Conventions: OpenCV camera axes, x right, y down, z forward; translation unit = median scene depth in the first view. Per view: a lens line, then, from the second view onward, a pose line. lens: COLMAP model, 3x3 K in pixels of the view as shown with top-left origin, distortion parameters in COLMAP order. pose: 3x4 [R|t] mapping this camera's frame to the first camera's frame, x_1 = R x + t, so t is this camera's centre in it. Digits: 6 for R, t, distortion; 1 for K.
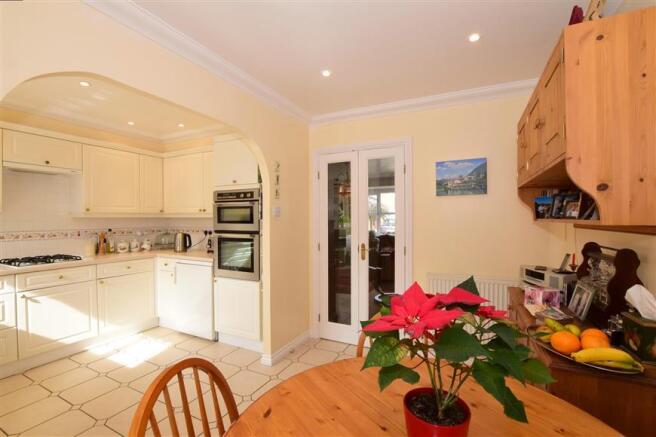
lens RADIAL K [[295.8, 0, 326.0], [0, 295.8, 219.3], [0, 0, 1]] dist [-0.001586, -0.000306]
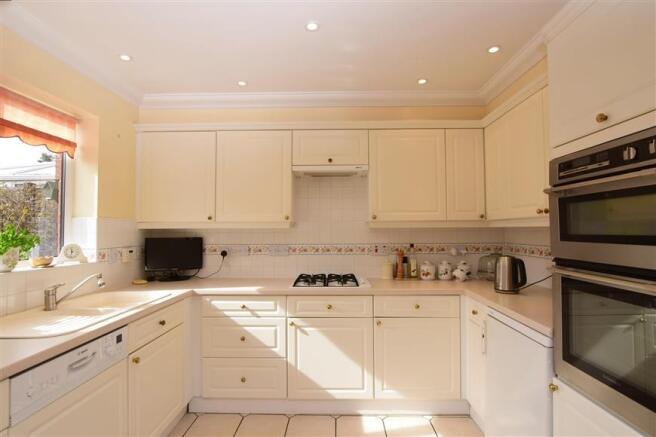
lens RADIAL K [[334.0, 0, 327.2], [0, 334.0, 220.3], [0, 0, 1]] dist [-0.024756, 0.000516]
pose [[0.421588, -0.027060, -0.906384, -0.103839], [-0.001420, 0.999534, -0.030502, 0.000623], [0.906786, 0.014147, 0.421353, 0.540960]]
